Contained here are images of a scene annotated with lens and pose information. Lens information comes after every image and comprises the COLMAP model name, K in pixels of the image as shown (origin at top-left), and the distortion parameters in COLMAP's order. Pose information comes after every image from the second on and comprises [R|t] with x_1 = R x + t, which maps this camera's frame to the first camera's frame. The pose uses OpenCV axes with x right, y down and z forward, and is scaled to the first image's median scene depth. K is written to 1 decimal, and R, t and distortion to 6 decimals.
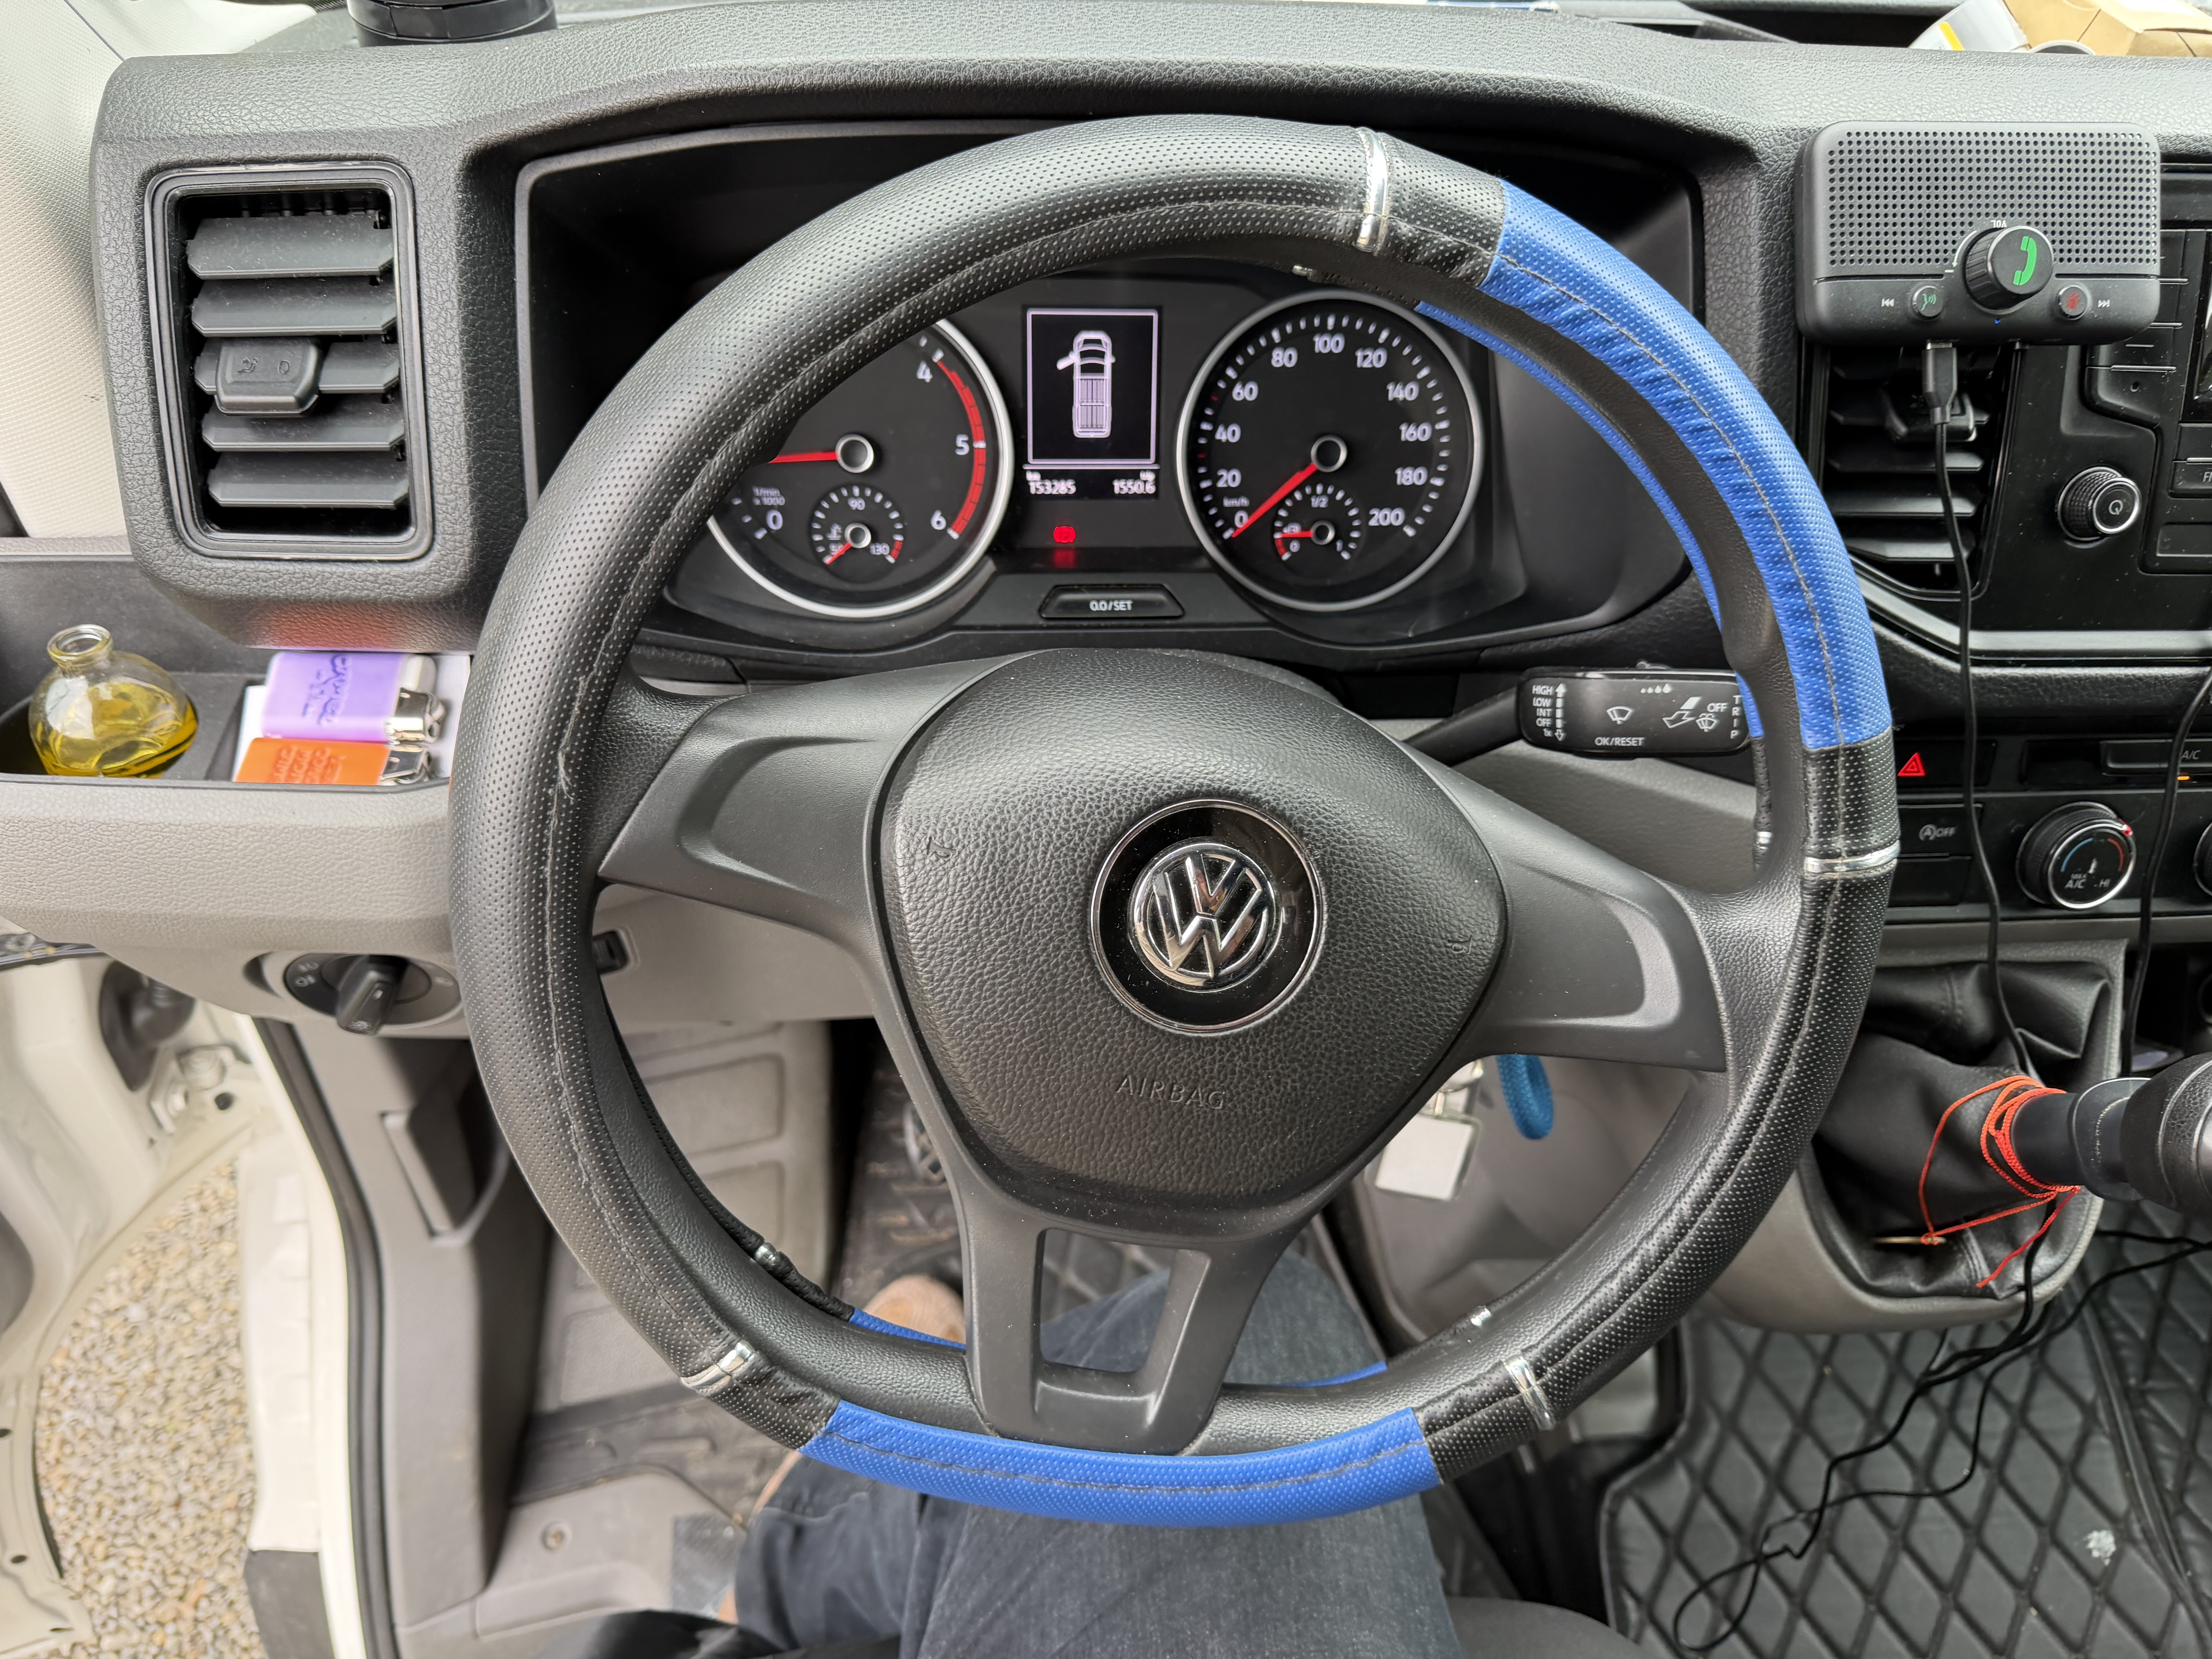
lens RADIAL K [[1579.1, 0, 1080.9], [0, 1579.1, 878.5], [0, 0, 1]] dist [0.051084, -0.046002]
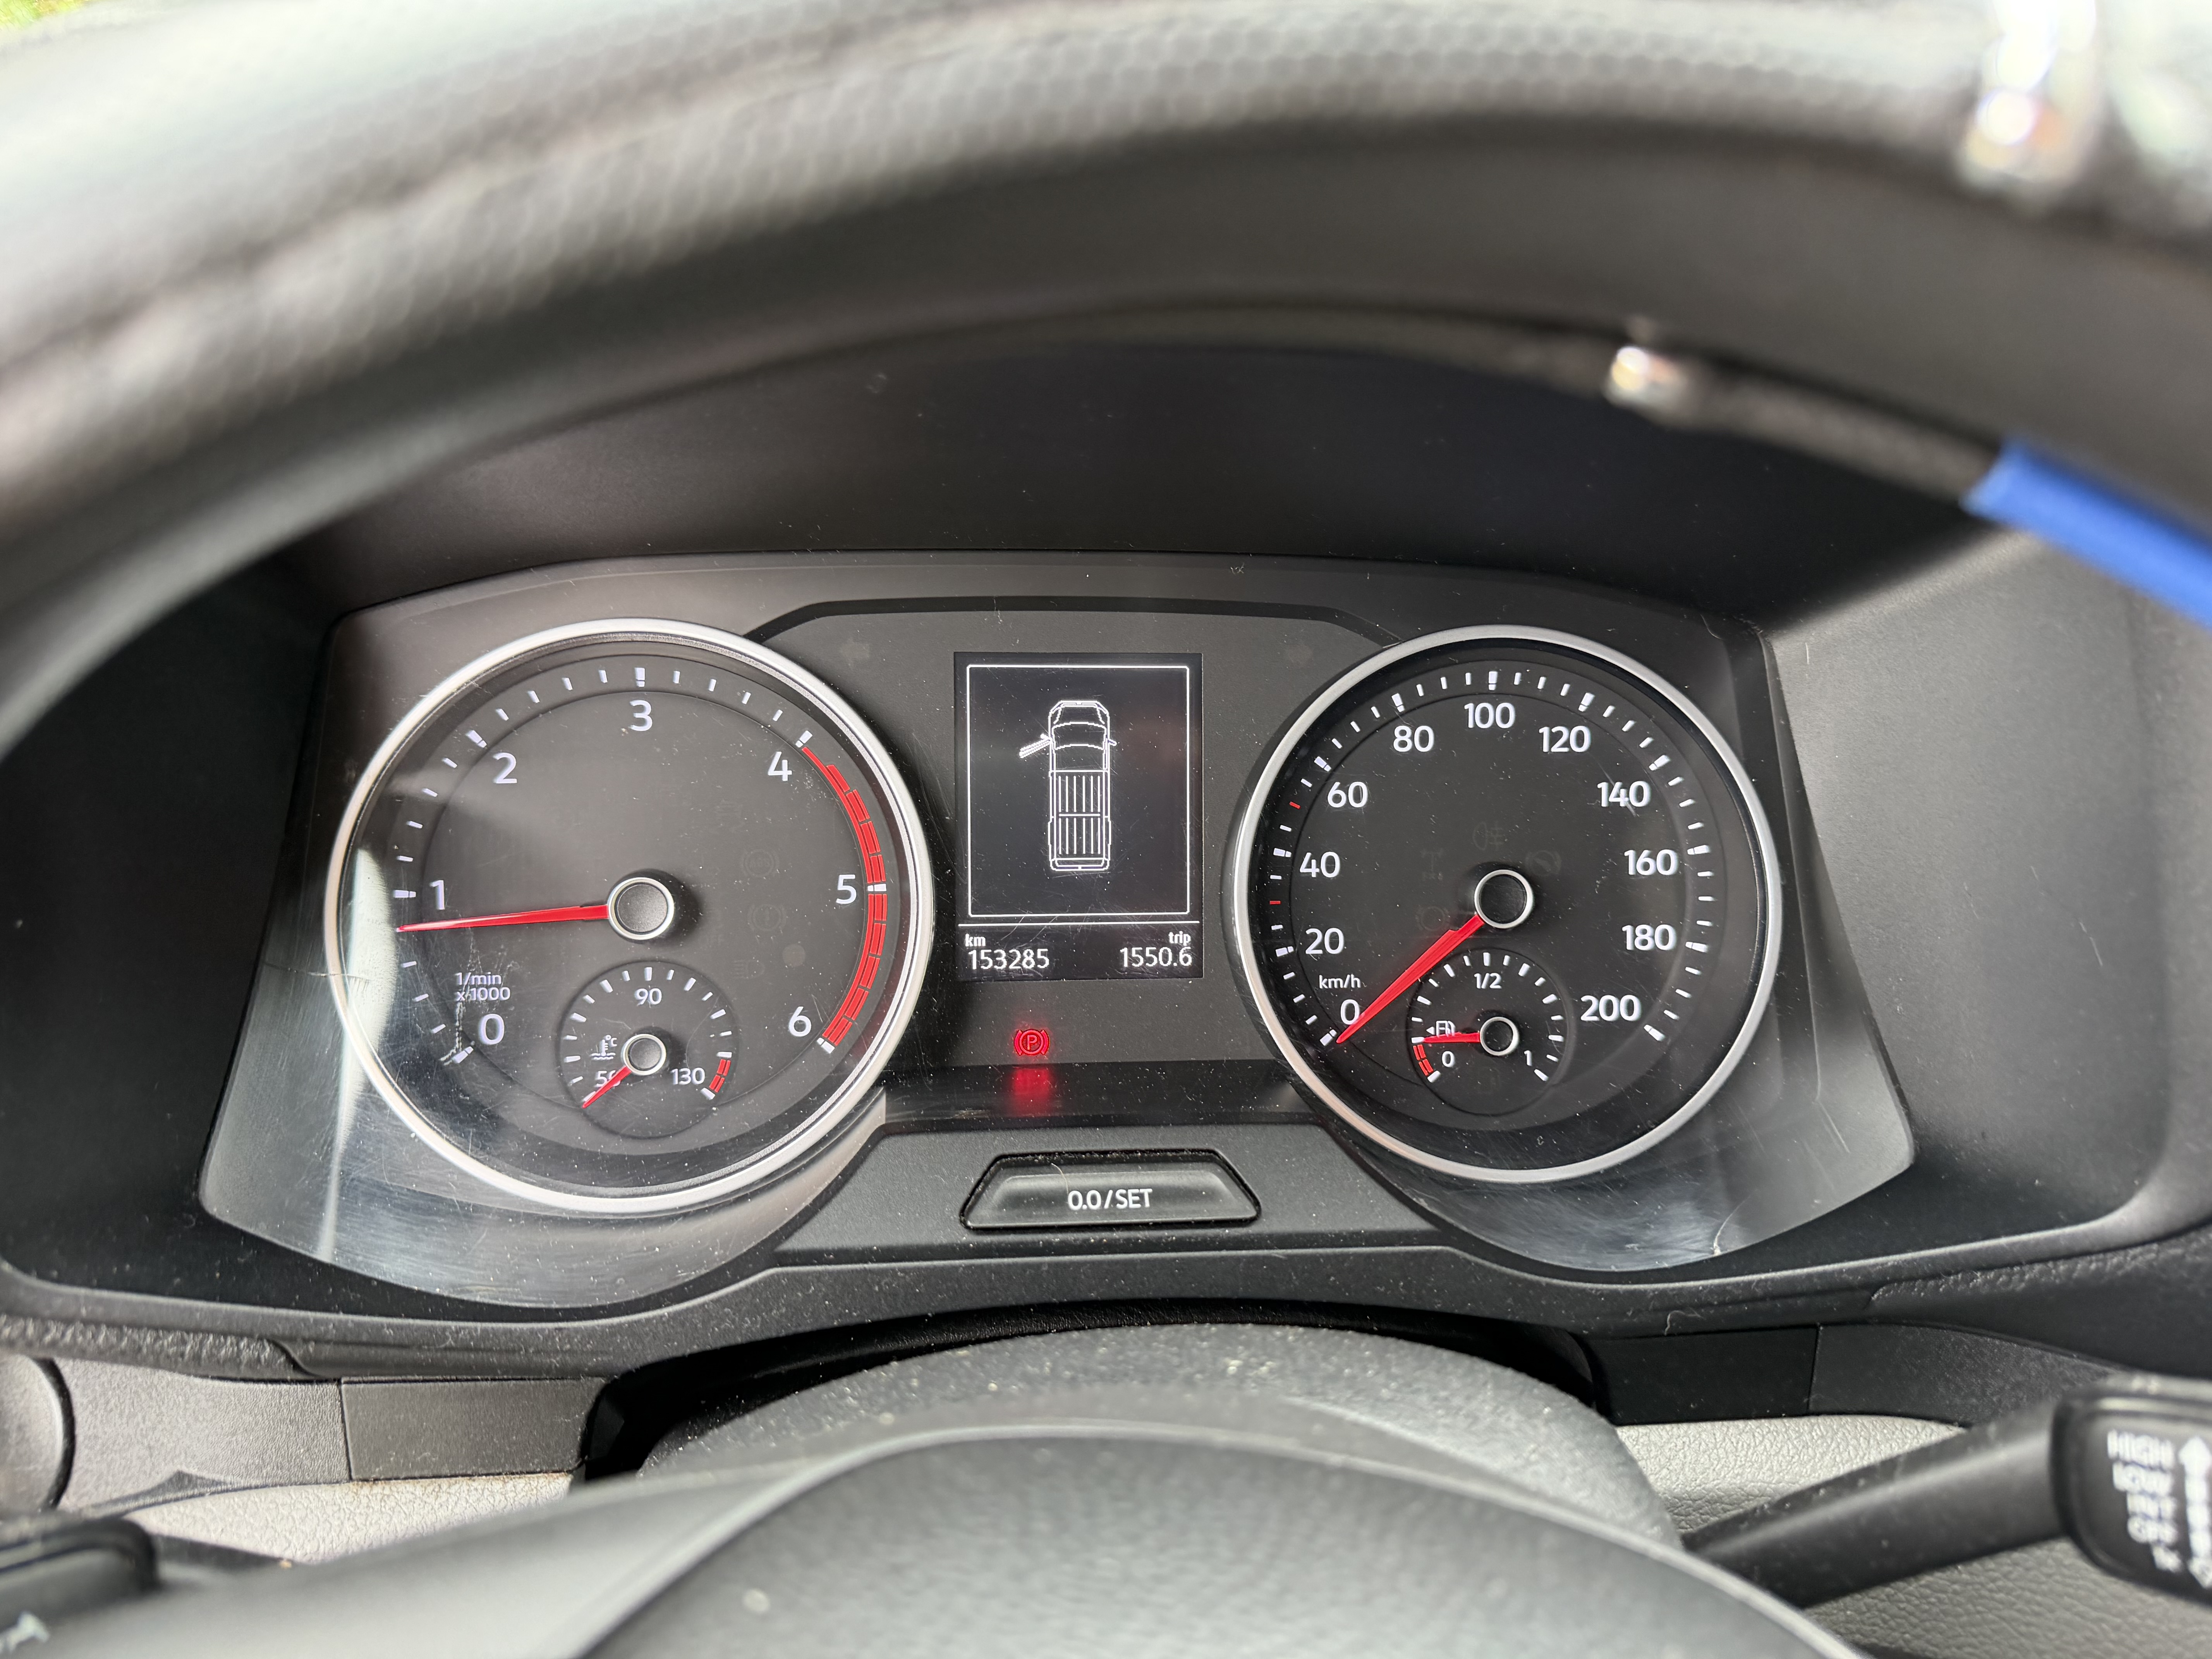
lens RADIAL K [[1579.1, 0, 1098.6], [0, 1579.1, 810.3], [0, 0, 1]] dist [0.051084, -0.046002]
pose [[0.999787, -0.009989, -0.018052, 0.024076], [0.003898, 0.950669, -0.310183, -0.126379], [0.020260, 0.310046, 0.950506, 0.462413]]
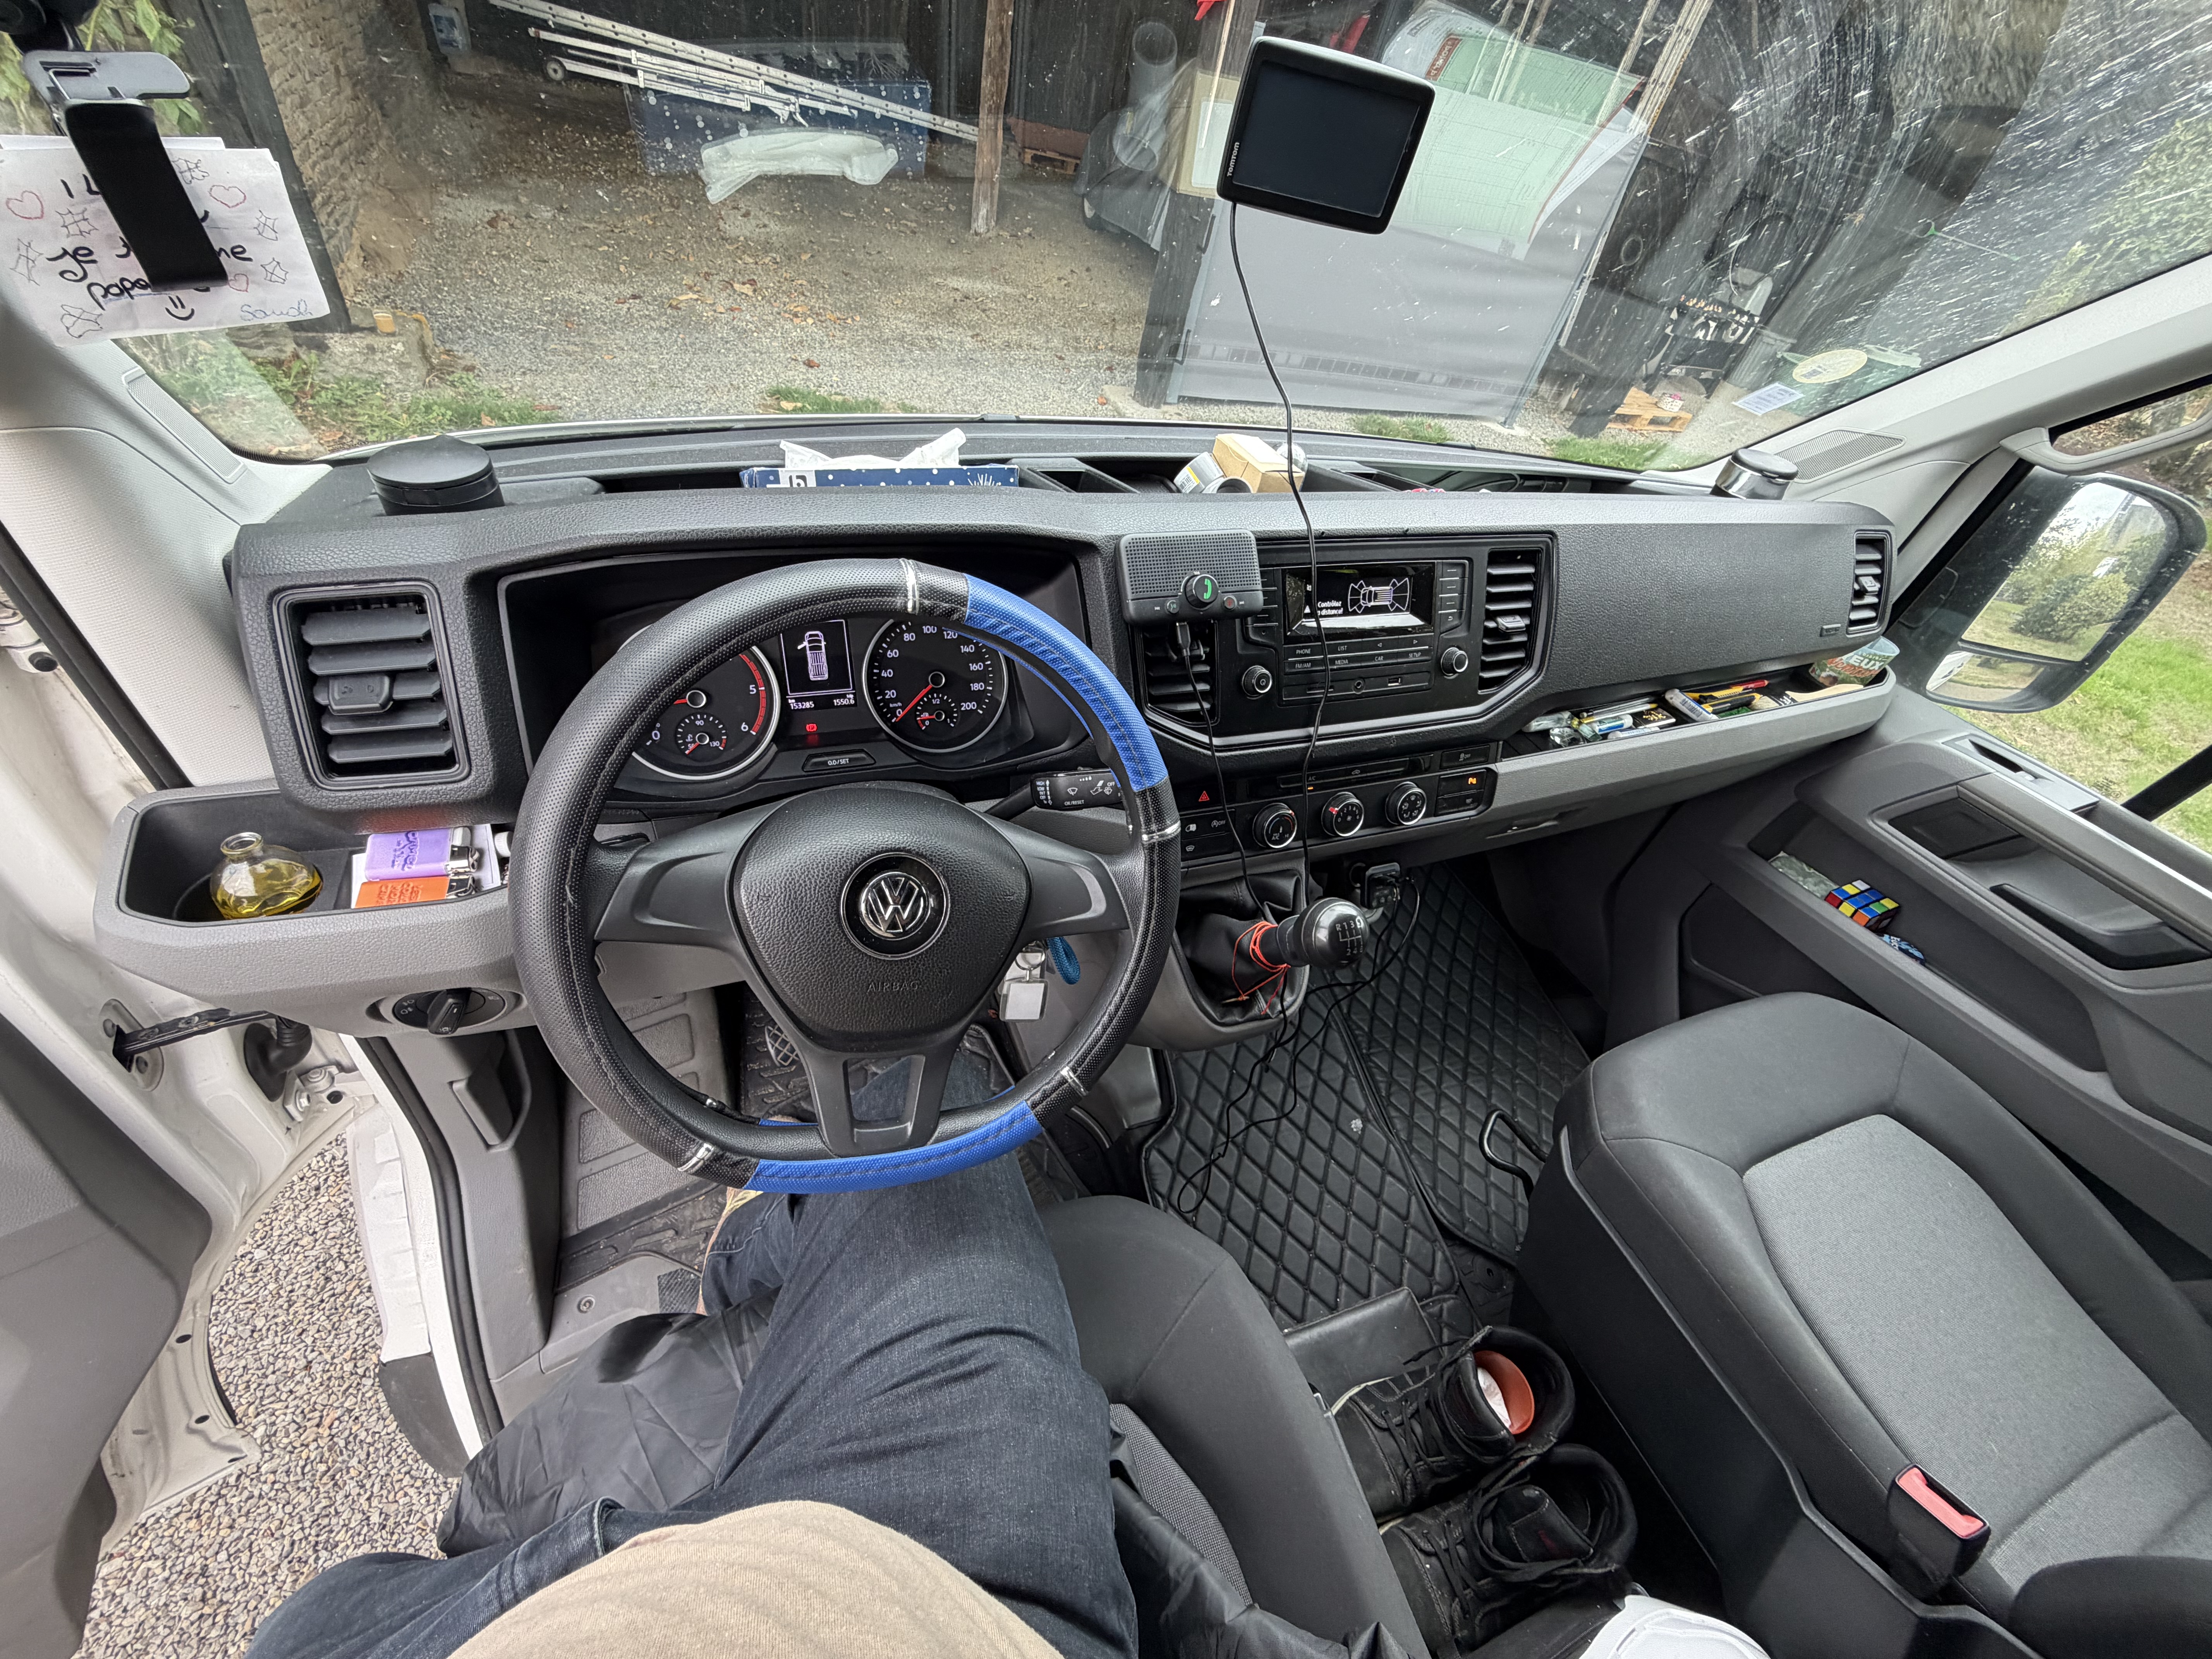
lens RADIAL K [[881.8, 0, 1097.2], [0, 881.8, 837.4], [0, 0, 1]] dist [0.007223, 0.000749]
pose [[0.955764, -0.123430, 0.266985, 0.020468], [0.134414, 0.990654, -0.023190, -0.002281], [-0.261627, 0.058051, 0.963422, -0.183615]]
